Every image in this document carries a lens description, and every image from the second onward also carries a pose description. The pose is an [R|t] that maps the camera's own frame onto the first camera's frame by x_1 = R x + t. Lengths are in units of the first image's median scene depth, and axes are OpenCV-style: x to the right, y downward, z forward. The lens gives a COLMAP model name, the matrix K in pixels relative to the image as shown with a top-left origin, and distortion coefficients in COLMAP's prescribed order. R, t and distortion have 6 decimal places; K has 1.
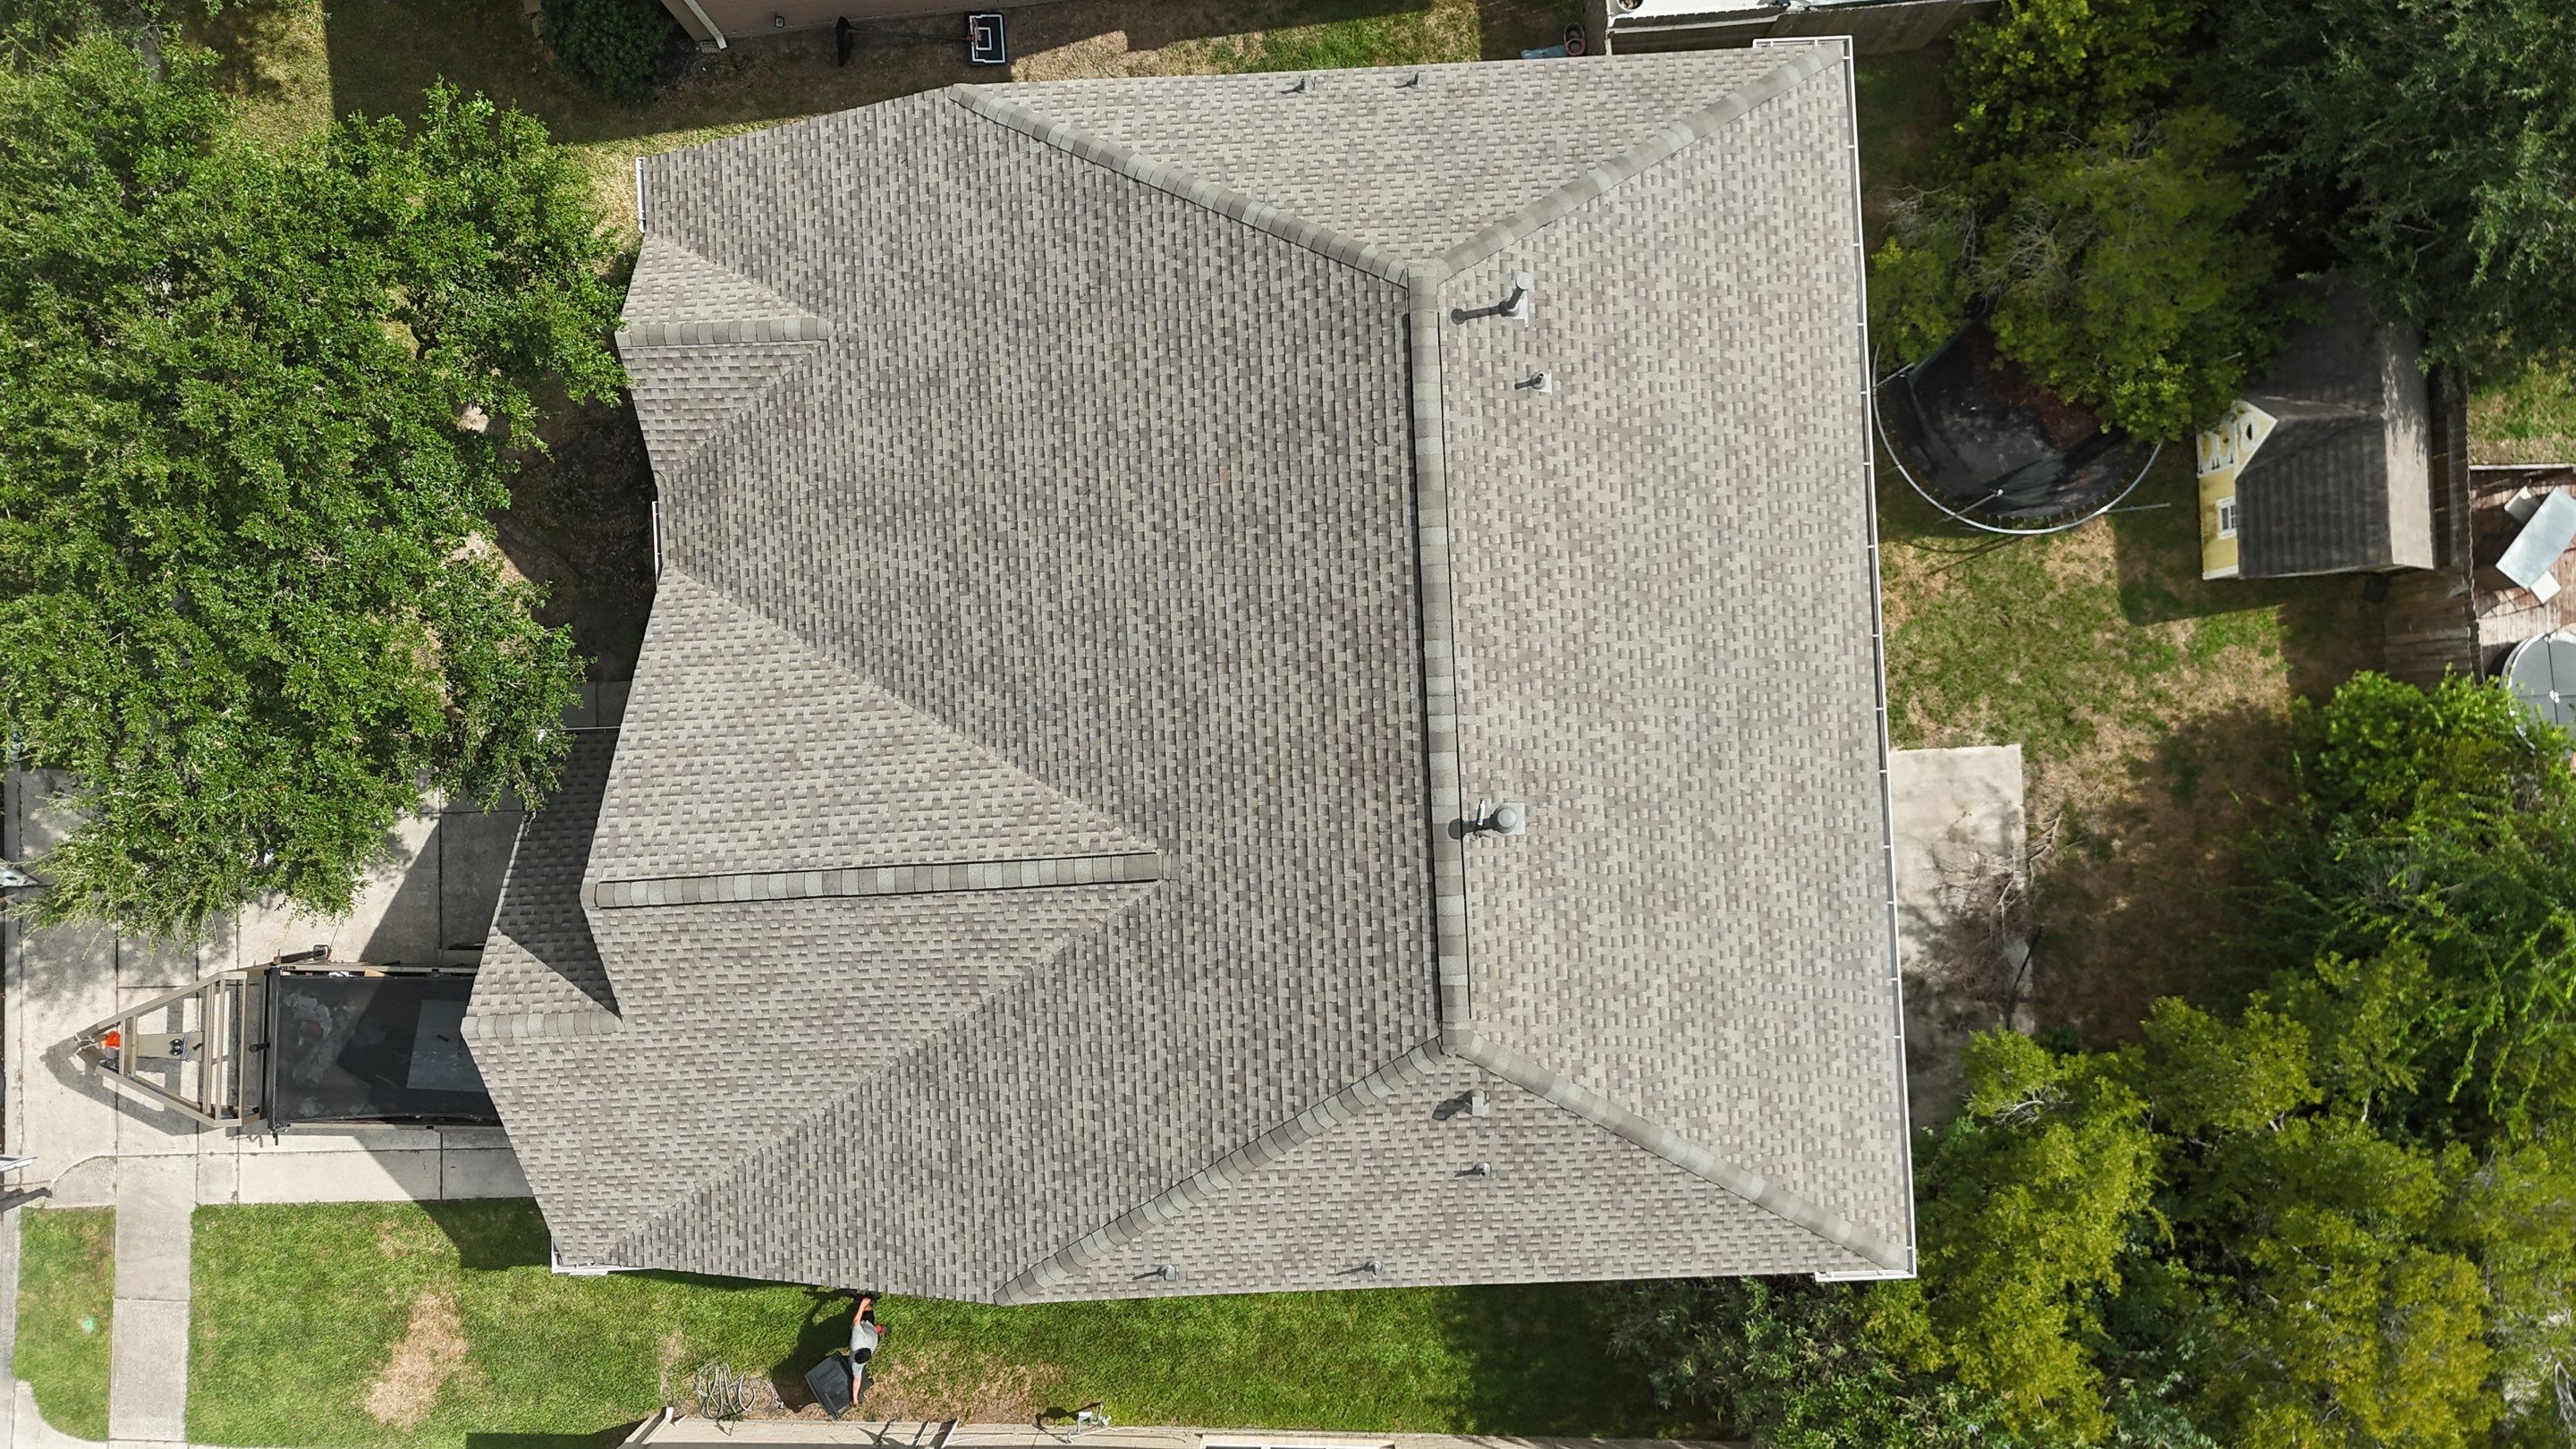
lens RADIAL K [[1901.6, 0, 1285.7], [0, 1901.6, 725.5], [0, 0, 1]] dist [0.052264, -0.010869]
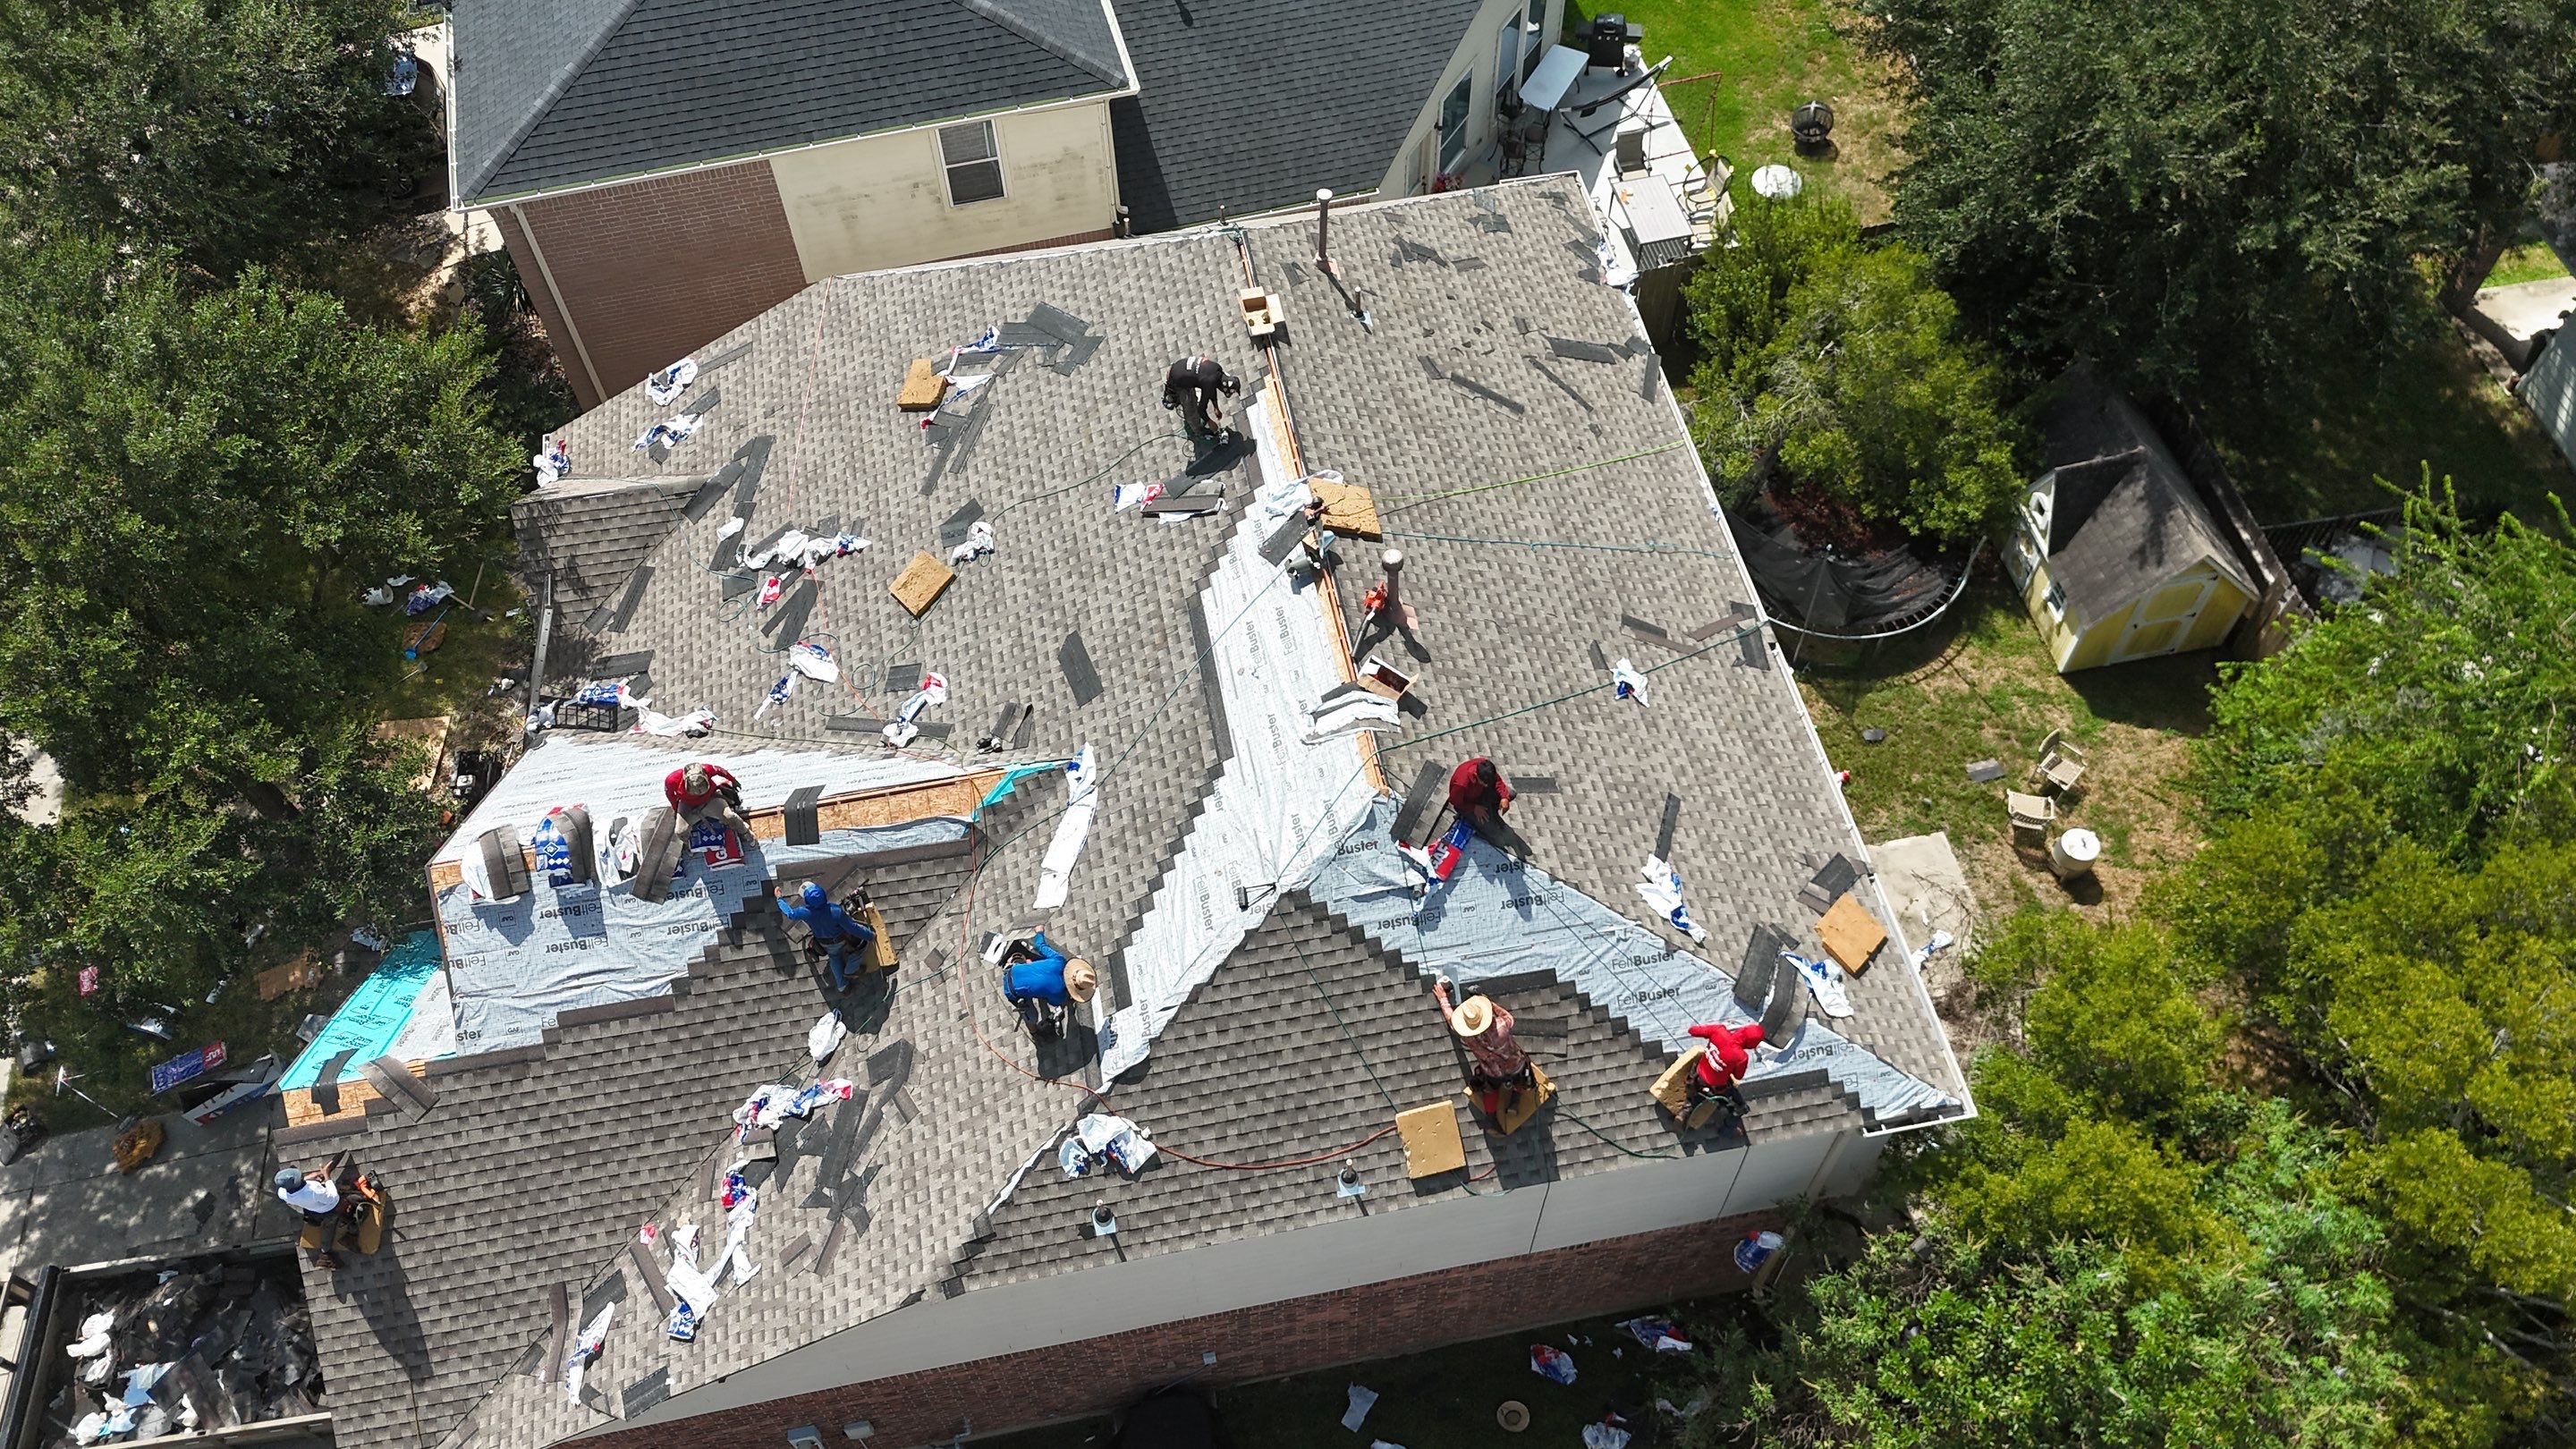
lens RADIAL K [[1901.6, 0, 1285.4], [0, 1901.6, 728.0], [0, 0, 1]] dist [0.052264, -0.010869]
pose [[0.989711, -0.123186, 0.072787, -0.018348], [0.142933, 0.827866, -0.542410, 0.580820], [0.006560, 0.547232, 0.836955, 0.193387]]
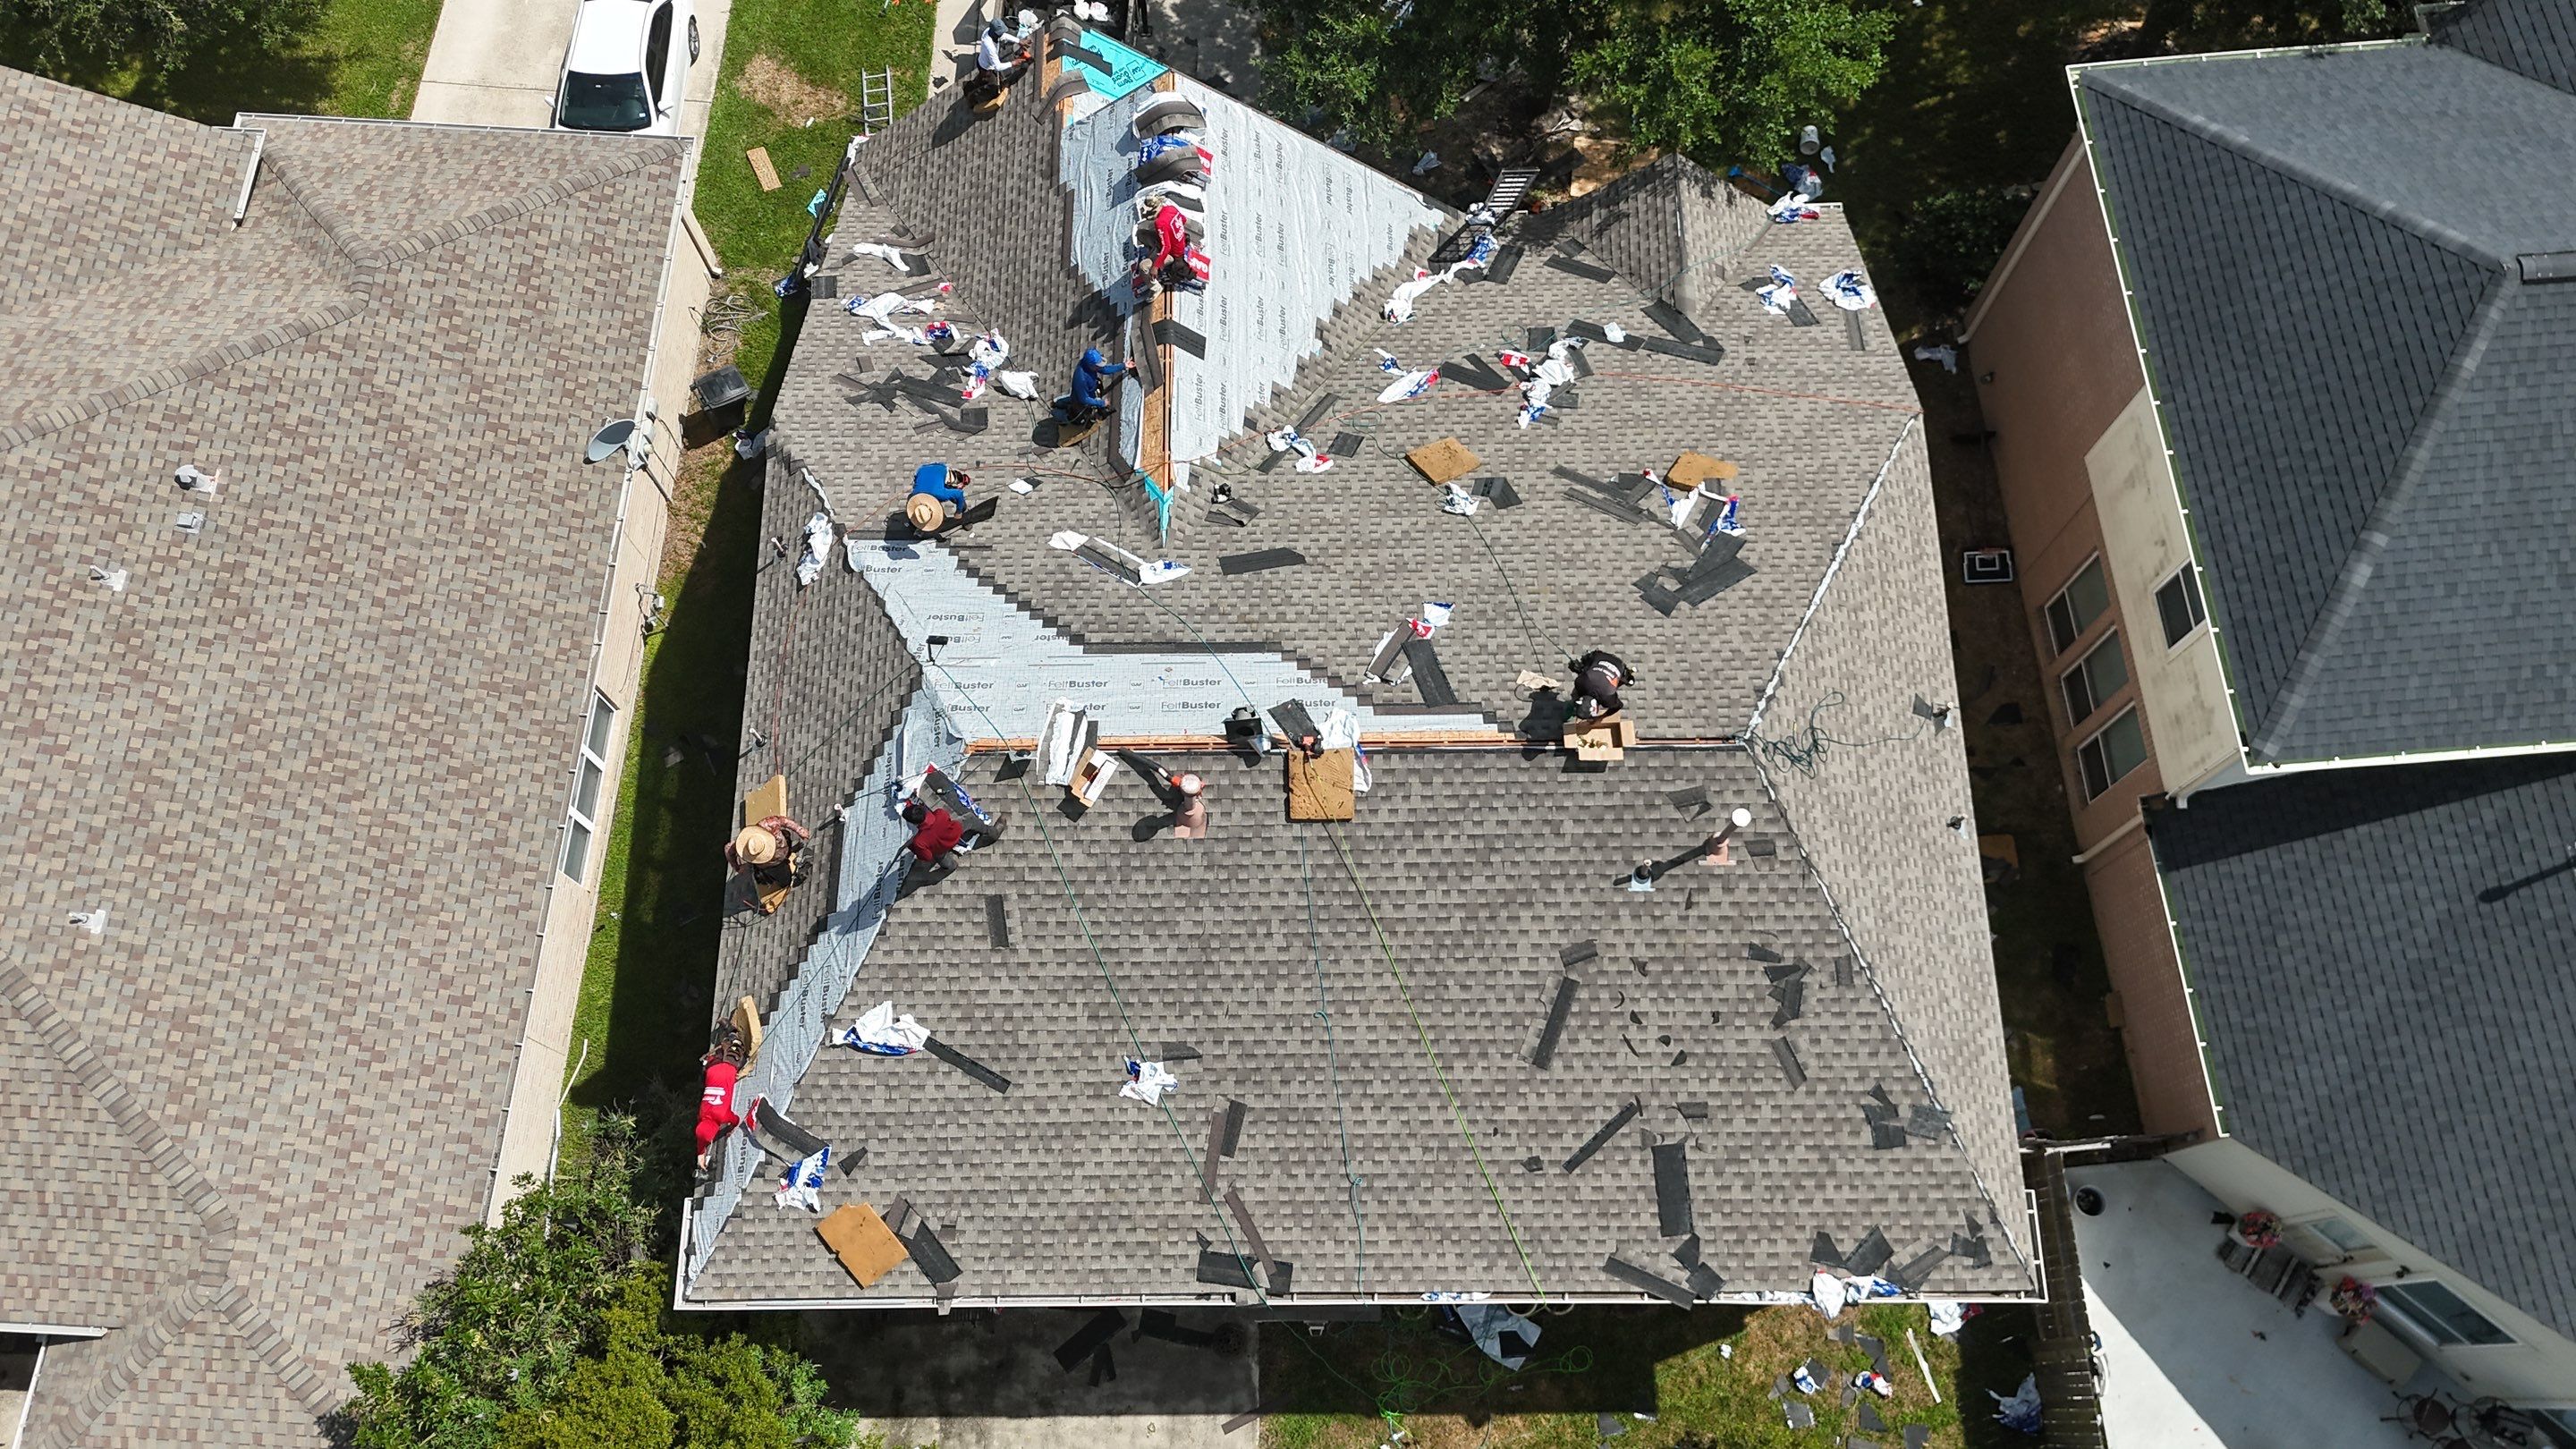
lens RADIAL K [[1901.6, 0, 1290.1], [0, 1901.6, 735.1], [0, 0, 1]] dist [0.052264, -0.010869]
pose [[-0.039606, 0.944678, -0.325600, 0.366756], [-0.998678, -0.026738, 0.043903, -0.040522], [0.032769, 0.326908, 0.944488, 0.057306]]
